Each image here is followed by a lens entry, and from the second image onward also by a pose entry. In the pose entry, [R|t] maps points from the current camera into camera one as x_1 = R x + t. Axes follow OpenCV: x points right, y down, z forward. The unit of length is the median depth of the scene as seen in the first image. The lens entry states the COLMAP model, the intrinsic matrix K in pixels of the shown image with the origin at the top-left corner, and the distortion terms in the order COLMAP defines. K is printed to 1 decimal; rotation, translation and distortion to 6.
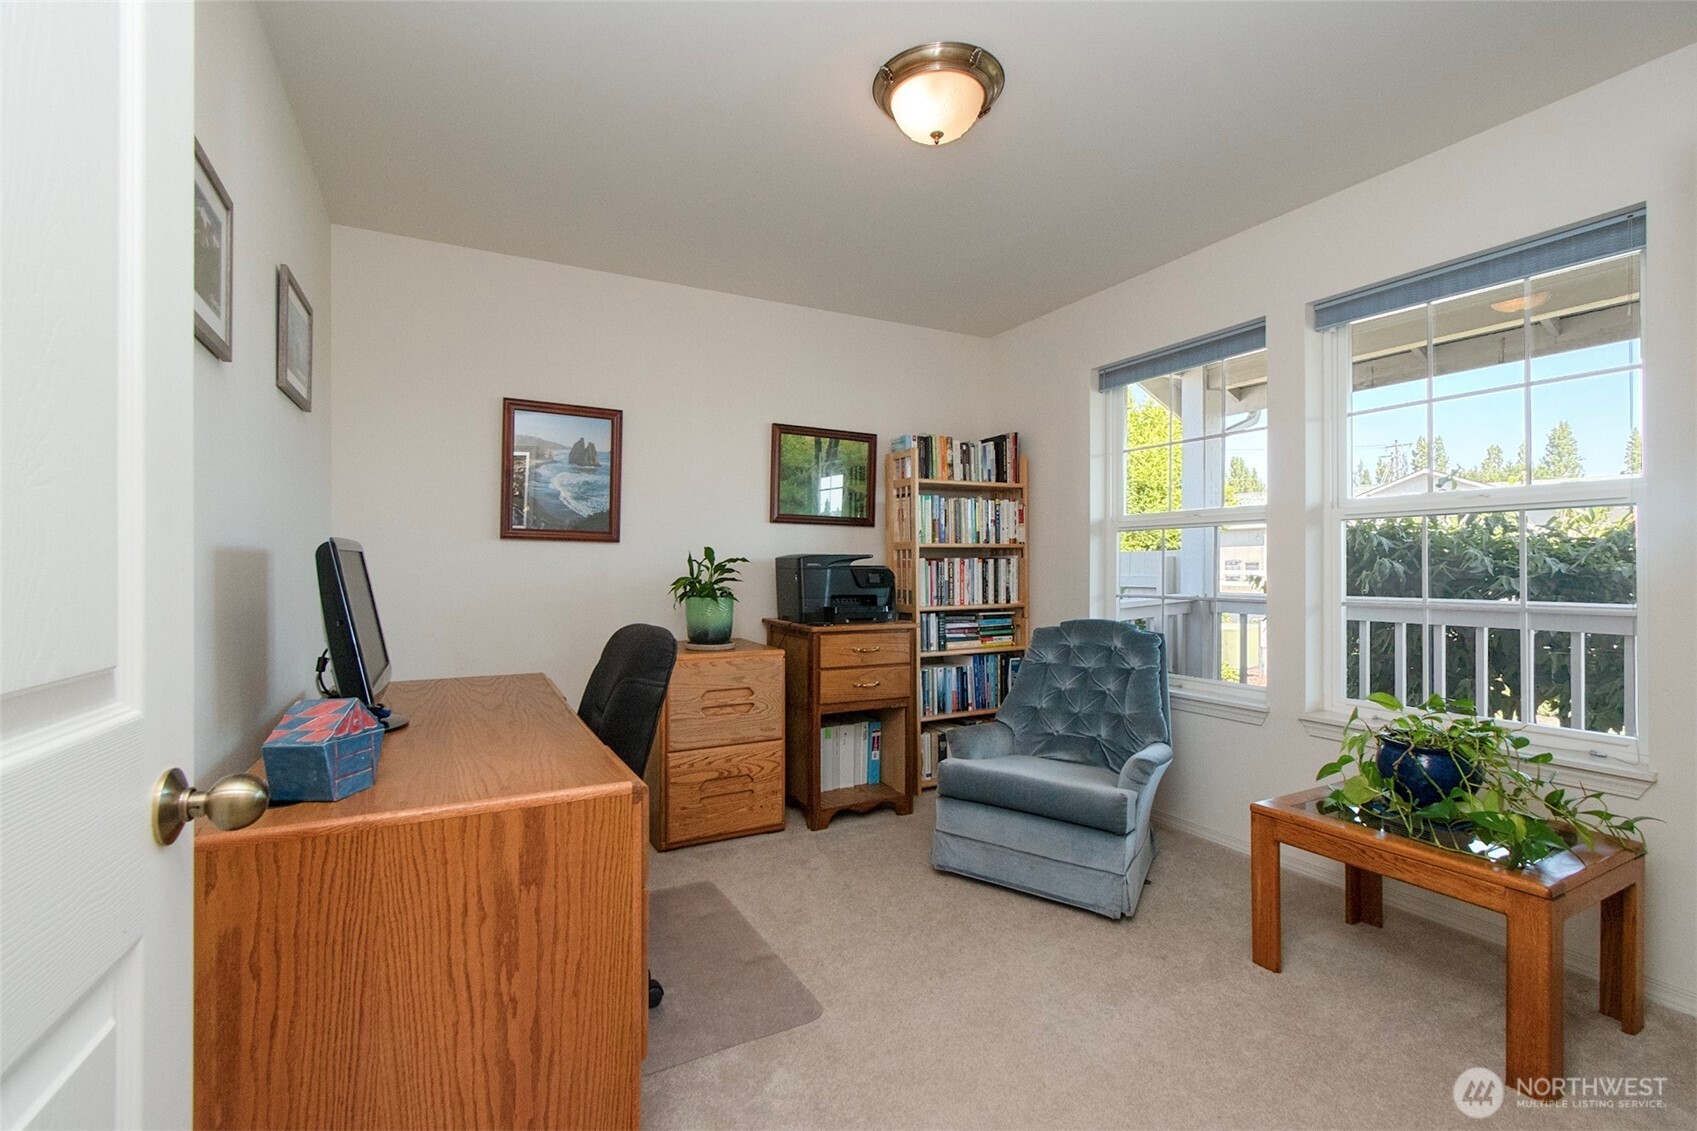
lens RADIAL K [[751.4, 0, 858.4], [0, 751.4, 579.5], [0, 0, 1]] dist [0.001560, 0.000034]
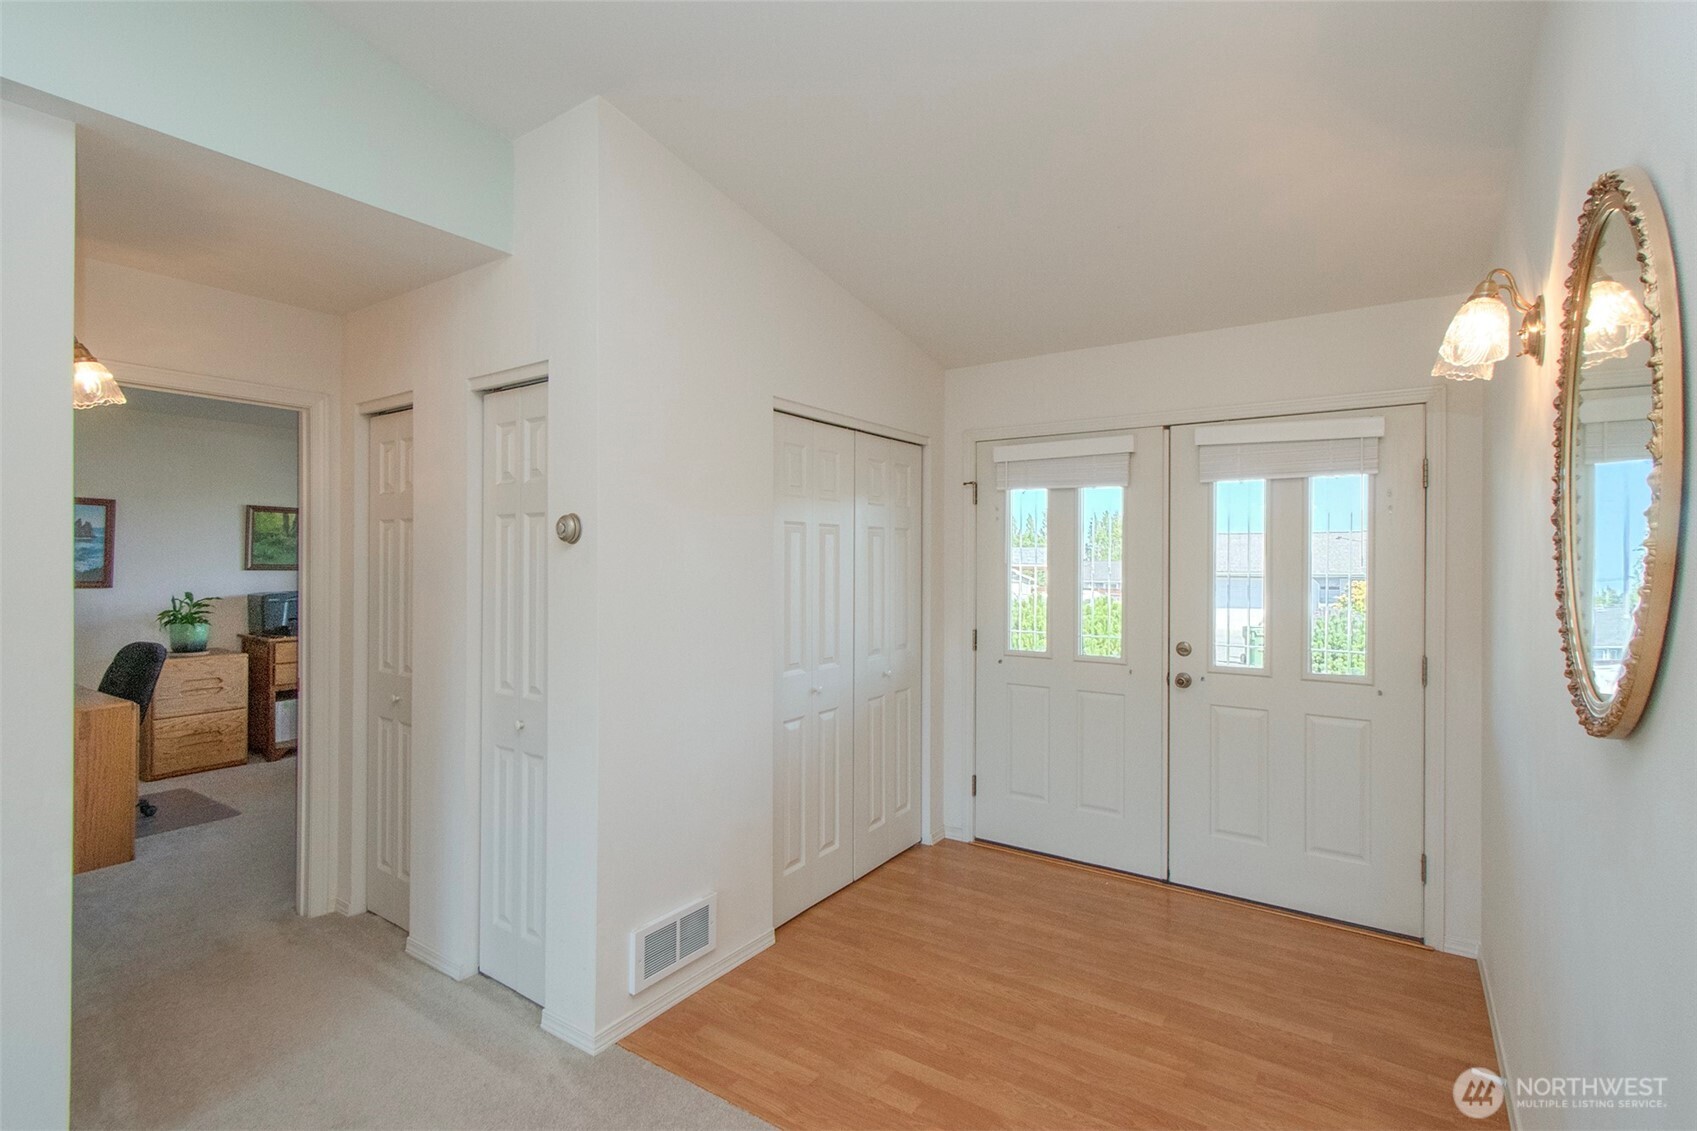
lens RADIAL K [[776.7, 0, 869.4], [0, 776.7, 560.3], [0, 0, 1]] dist [0.002180, -0.000127]
pose [[0.886216, 0.001696, 0.463268, 0.304584], [0.002556, 0.999960, -0.008551, -0.088436], [-0.463264, 0.008762, 0.886177, -1.088785]]
